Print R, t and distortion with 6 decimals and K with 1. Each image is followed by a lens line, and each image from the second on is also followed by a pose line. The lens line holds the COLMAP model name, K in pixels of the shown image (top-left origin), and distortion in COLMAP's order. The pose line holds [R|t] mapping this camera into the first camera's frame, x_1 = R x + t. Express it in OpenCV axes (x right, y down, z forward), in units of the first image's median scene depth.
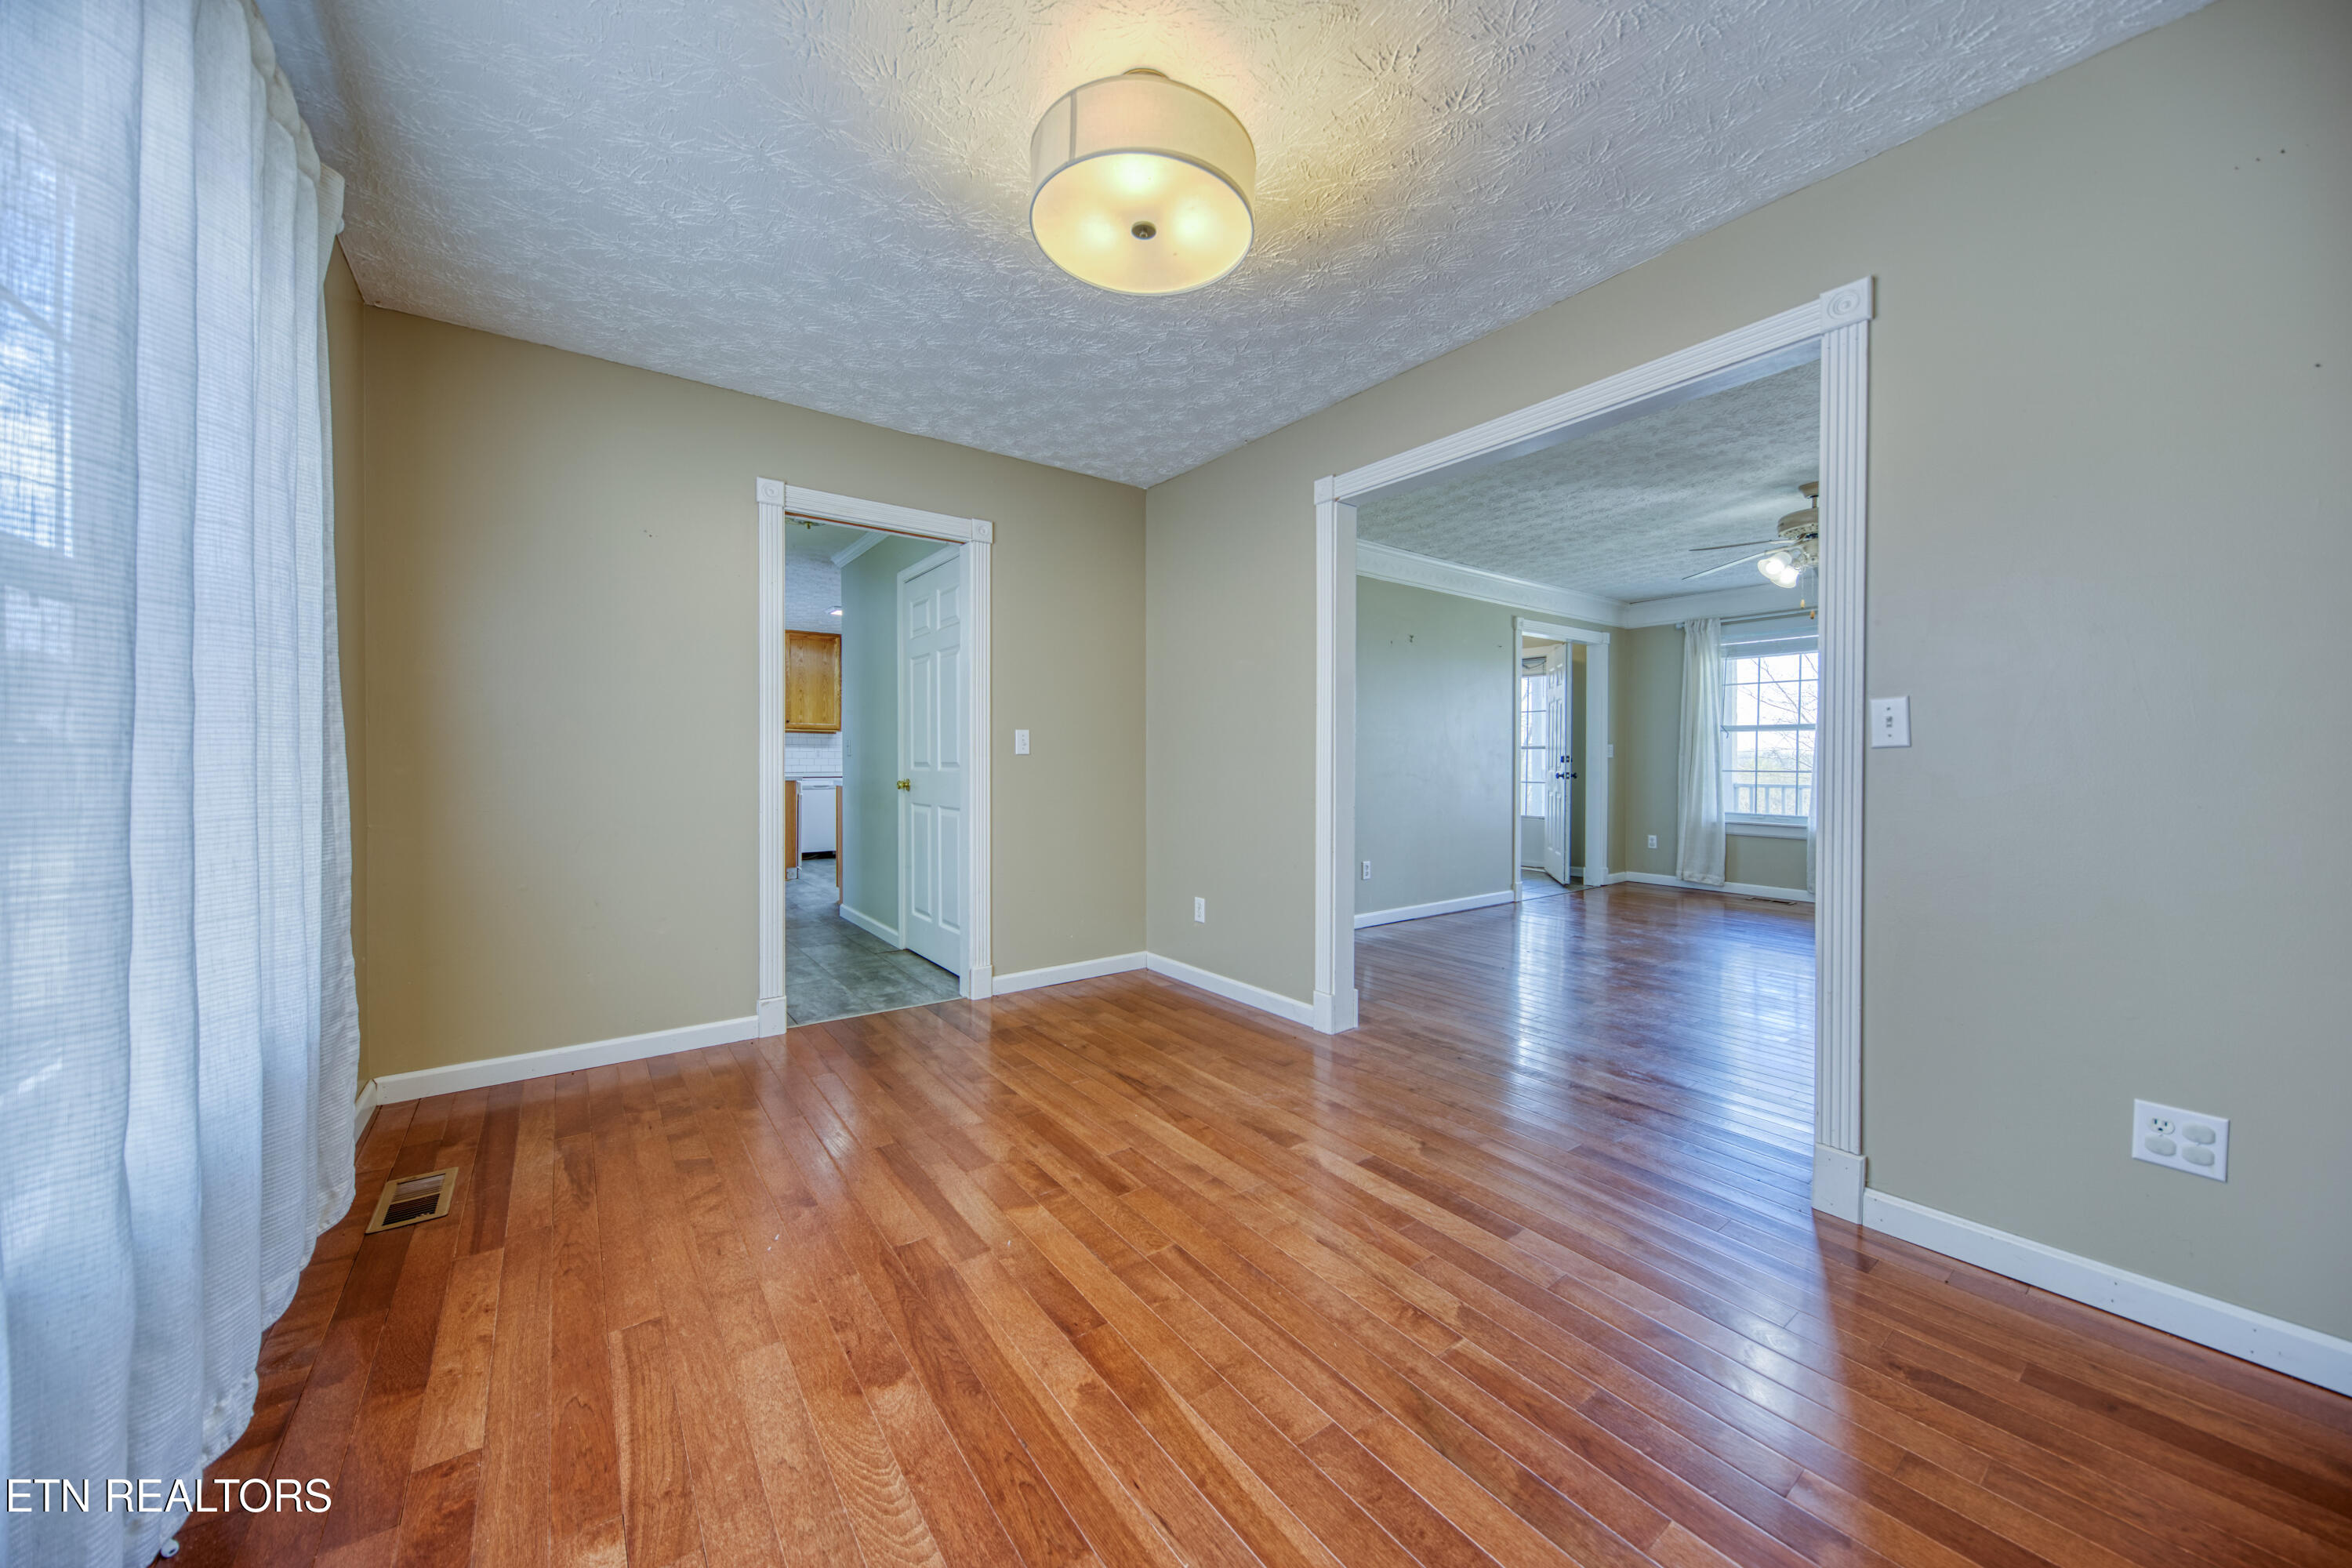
lens RADIAL K [[827.8, 0, 1205.4], [0, 827.8, 747.1], [0, 0, 1]] dist [0.015917, -0.006937]
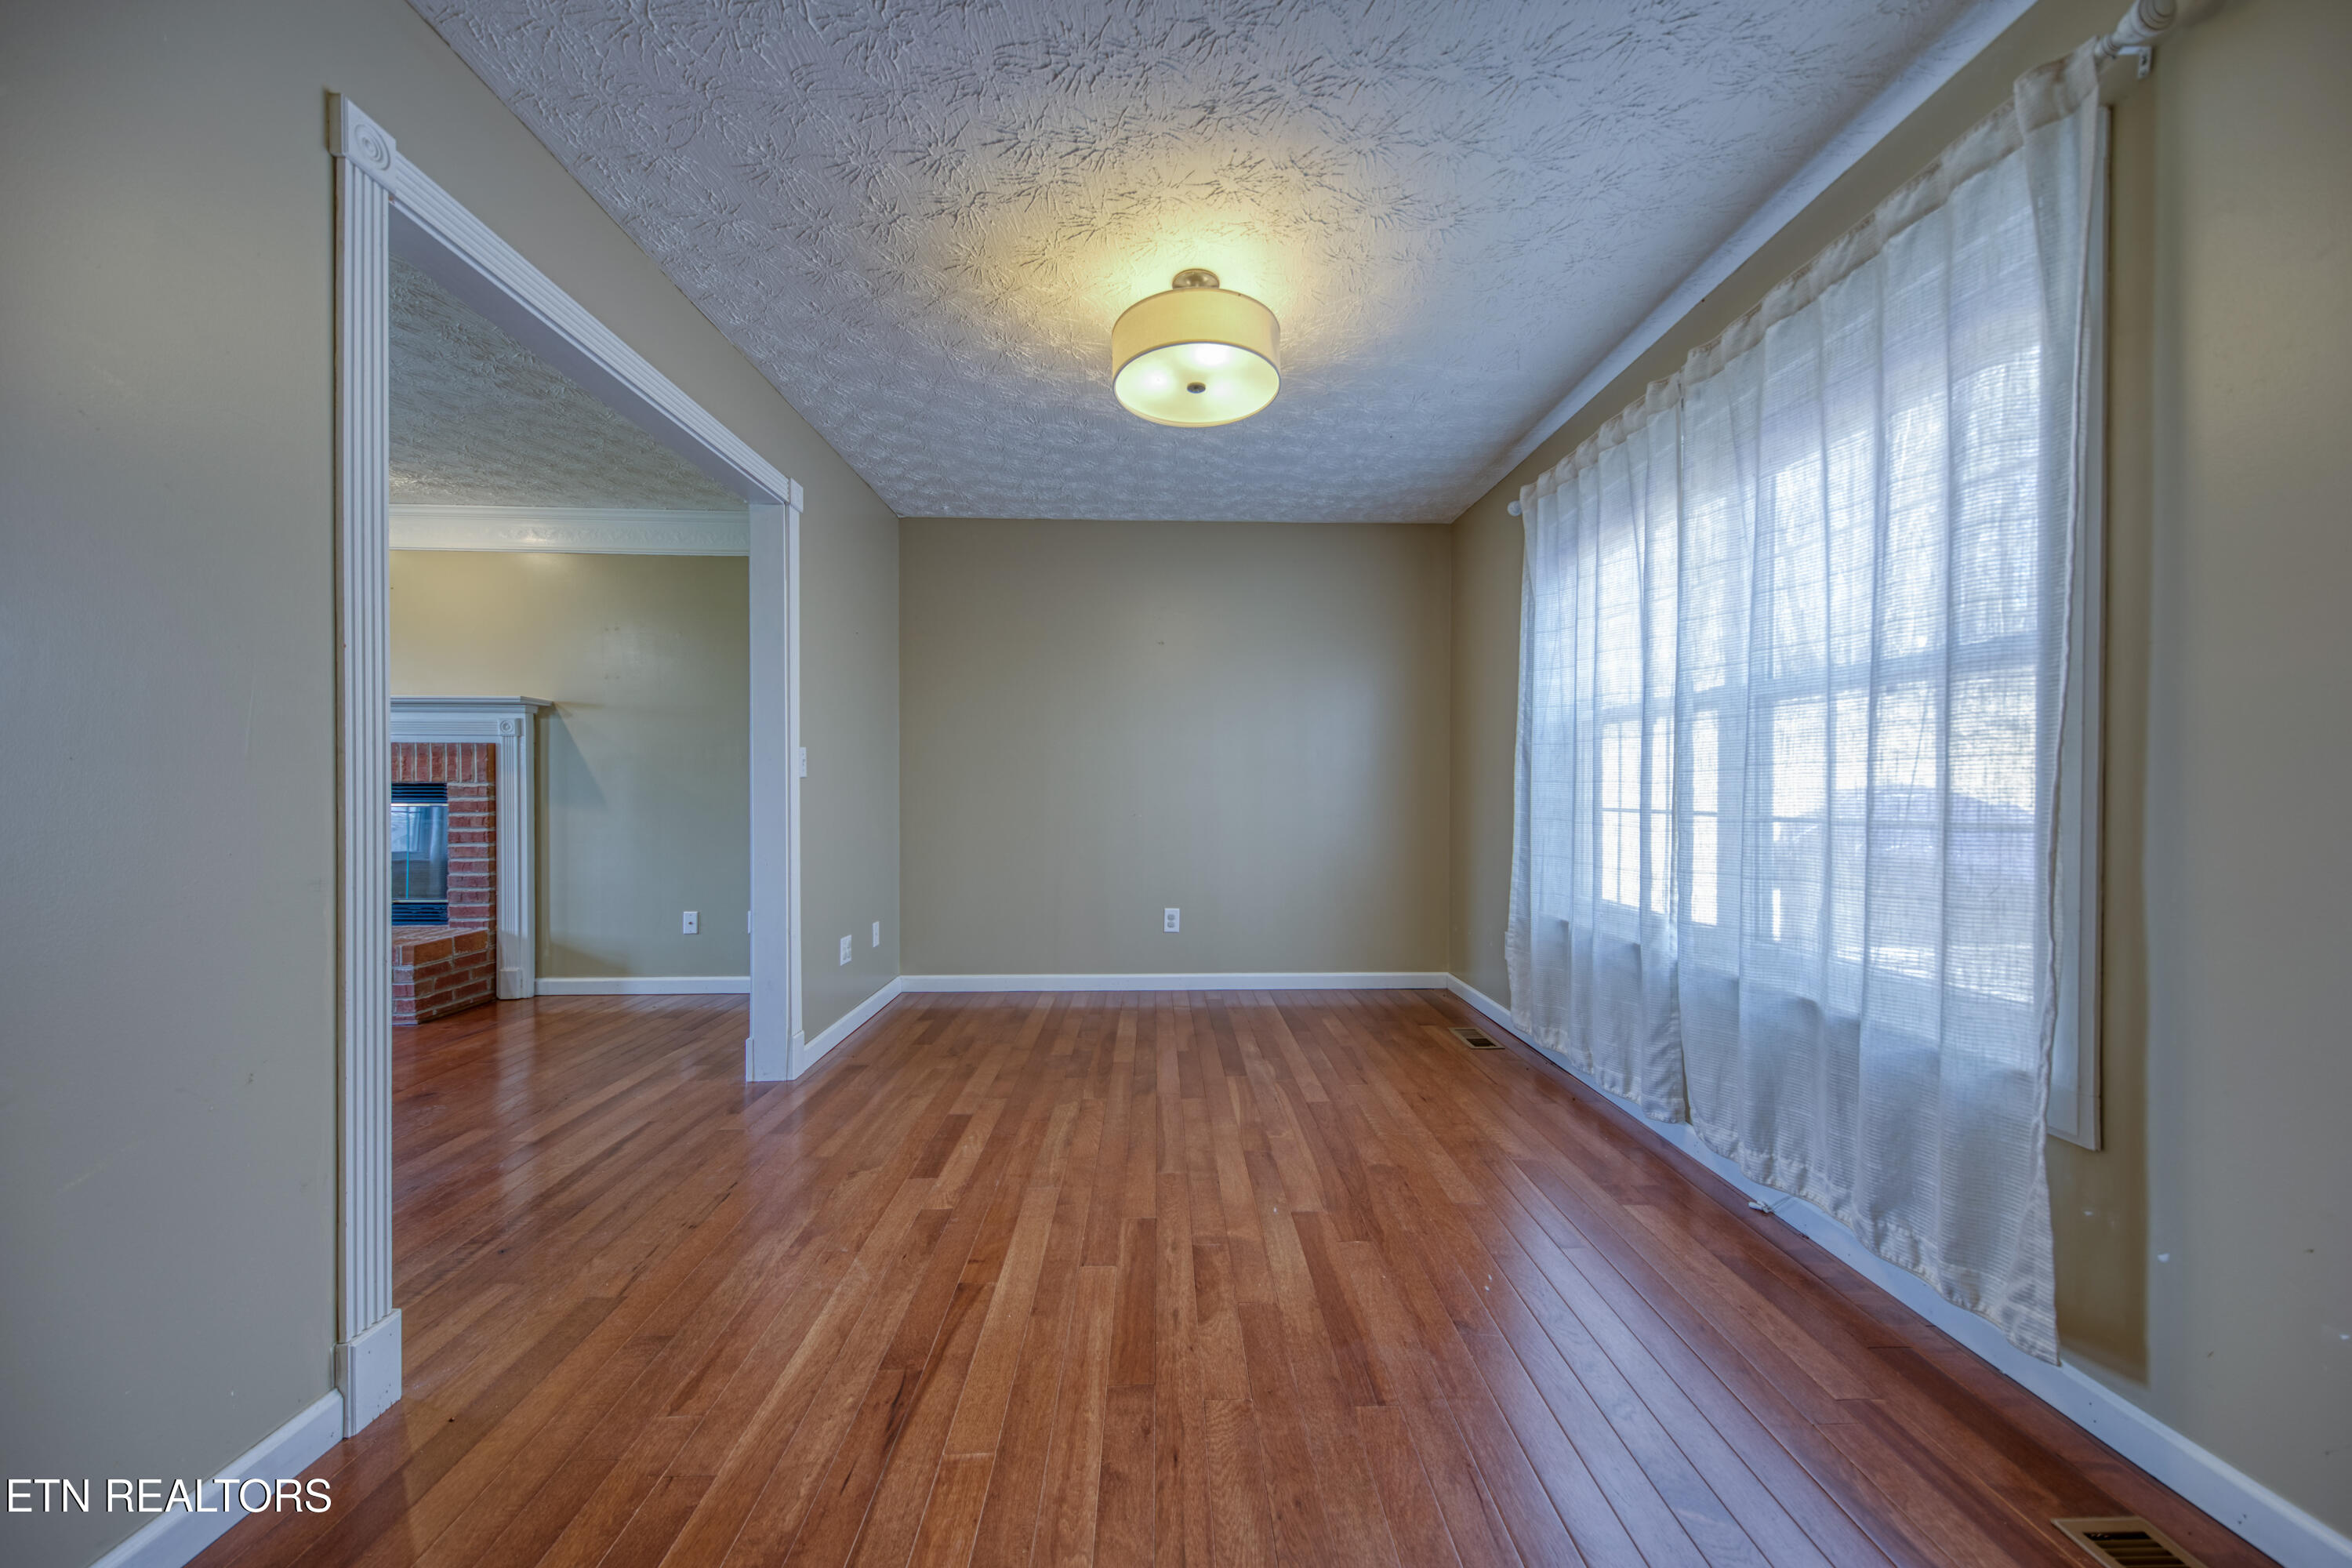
lens RADIAL K [[808.4, 0, 1176.0], [0, 808.4, 784.0], [0, 0, 1]] dist [0.016260, -0.006176]
pose [[-0.798327, 0.002106, 0.602221, -0.261567], [-0.012193, 0.999732, -0.019659, 0.012308], [-0.602101, -0.023038, -0.798088, 0.649366]]
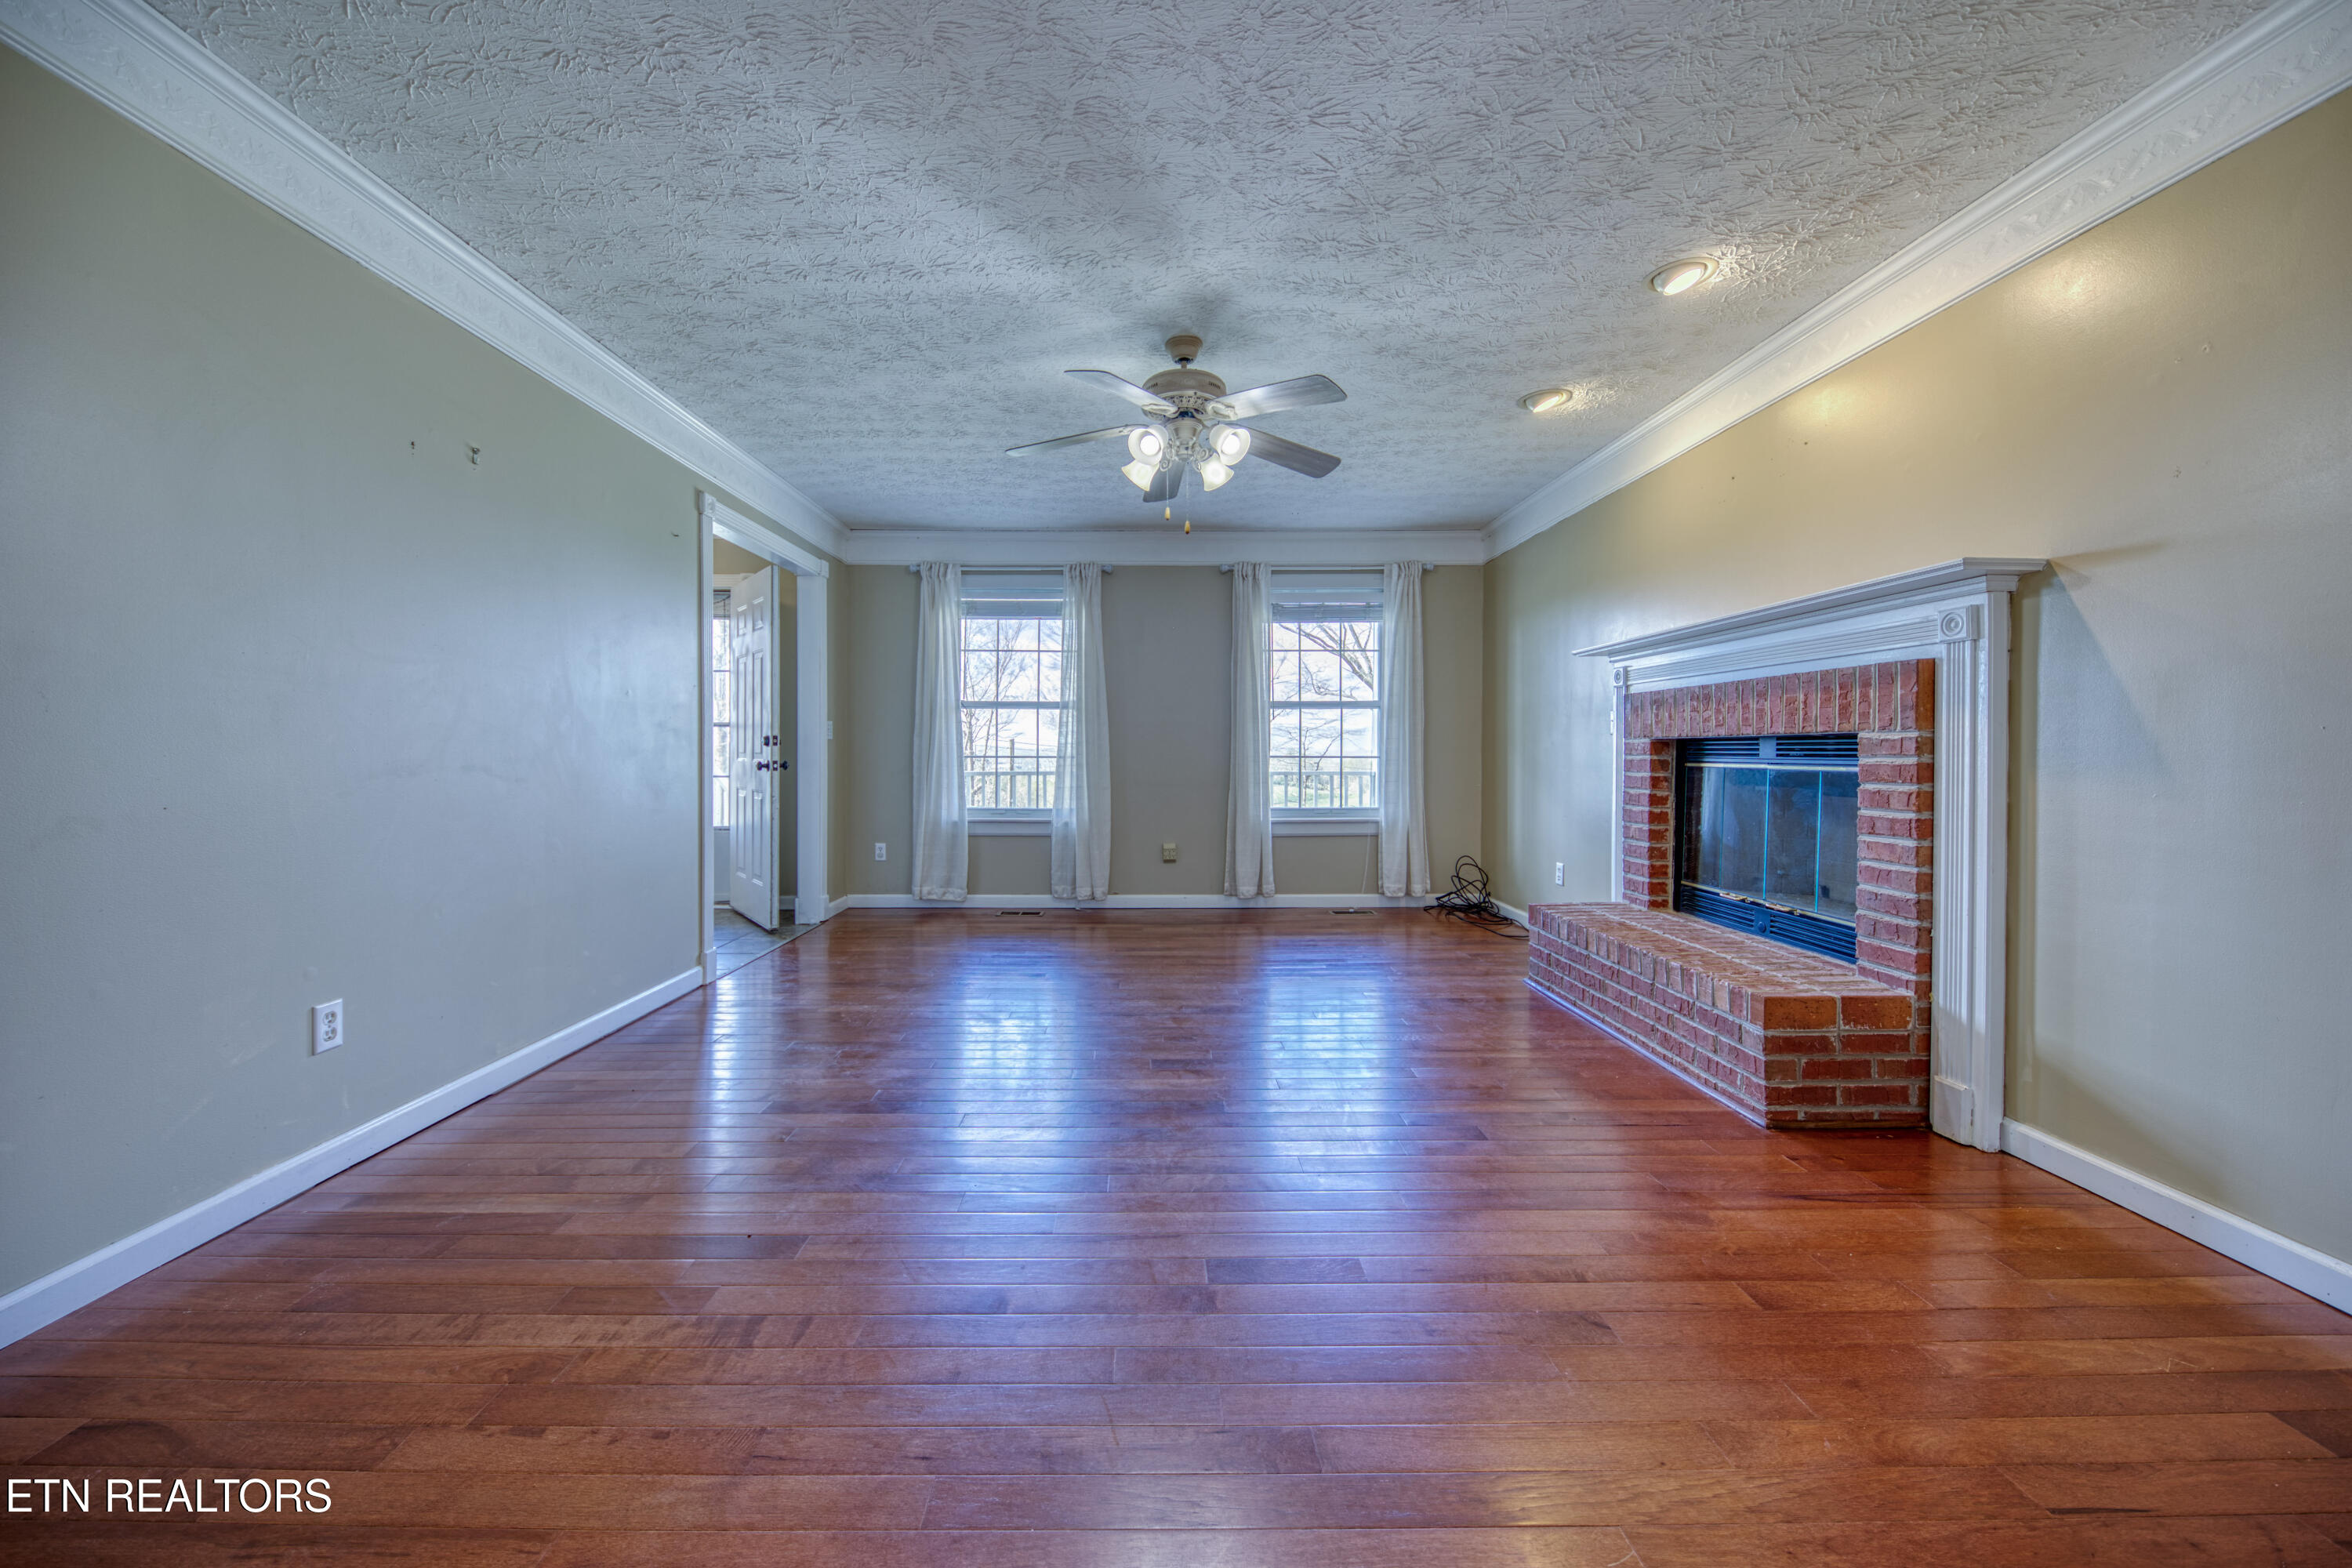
lens RADIAL K [[858.2, 0, 1152.6], [0, 858.2, 766.1], [0, 0, 1]] dist [0.016062, -0.008178]
pose [[0.625191, -0.014422, 0.780339, 0.119949], [-0.013528, 0.999479, 0.029311, 0.014475], [-0.780355, -0.028882, 0.624670, 0.455323]]
